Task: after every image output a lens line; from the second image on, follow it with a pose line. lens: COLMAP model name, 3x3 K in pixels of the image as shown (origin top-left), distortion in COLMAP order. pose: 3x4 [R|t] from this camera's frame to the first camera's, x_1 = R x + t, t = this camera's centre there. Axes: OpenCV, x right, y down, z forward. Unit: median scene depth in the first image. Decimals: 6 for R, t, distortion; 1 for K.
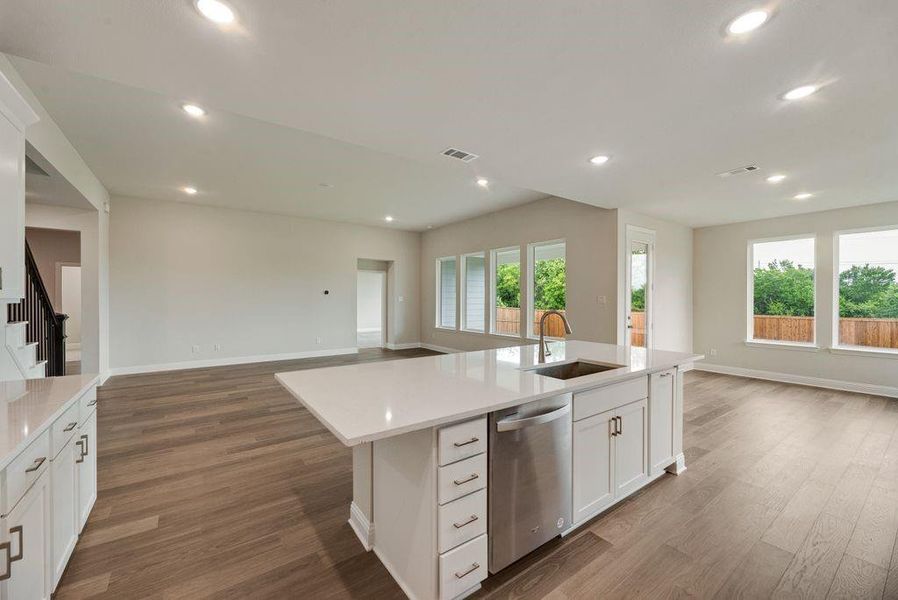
lens RADIAL K [[364.4, 0, 451.4], [0, 364.4, 292.5], [0, 0, 1]] dist [-0.002556, -0.000826]
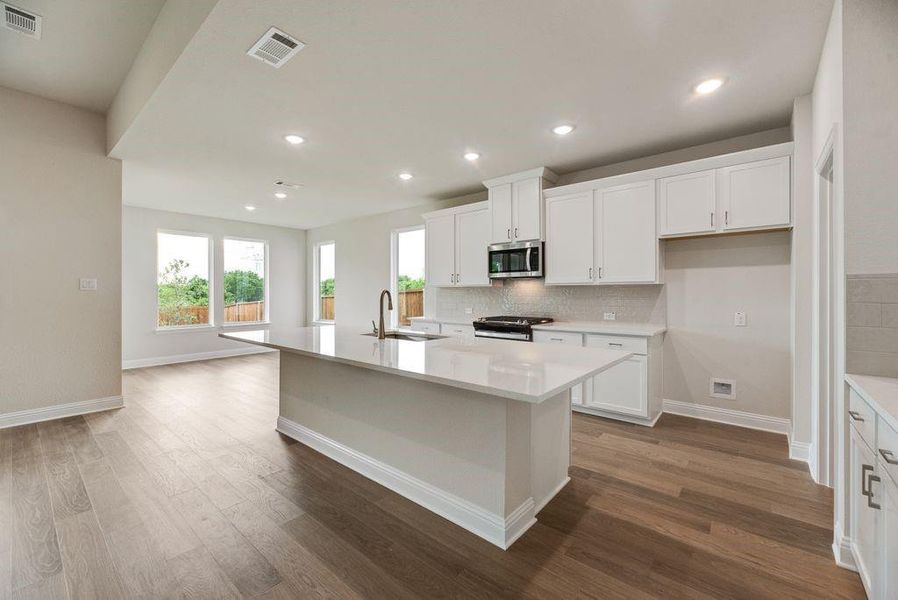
lens RADIAL K [[364.4, 0, 451.4], [0, 364.4, 292.5], [0, 0, 1]] dist [-0.002556, -0.000826]
pose [[-0.240776, -0.000801, 0.970580, -0.301691], [-0.009792, 0.999951, -0.001604, 0.020583], [-0.970531, -0.009890, -0.240772, 0.385661]]
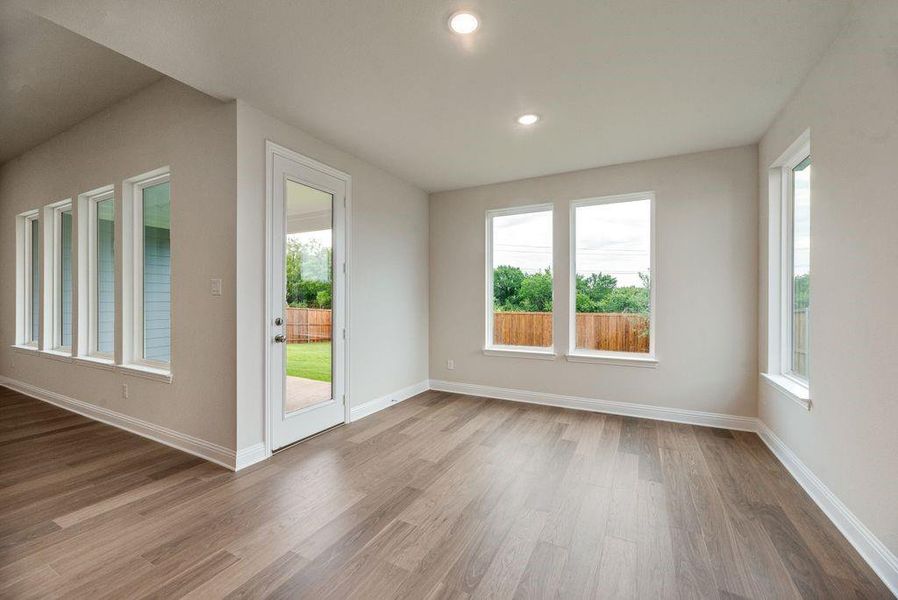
lens RADIAL K [[364.4, 0, 451.4], [0, 364.4, 292.5], [0, 0, 1]] dist [-0.002556, -0.000826]
pose [[0.894856, 0.006263, 0.446312, 0.359694], [-0.005577, 0.999980, -0.002851, 0.020164], [-0.446321, 0.000062, 0.894873, 0.316014]]
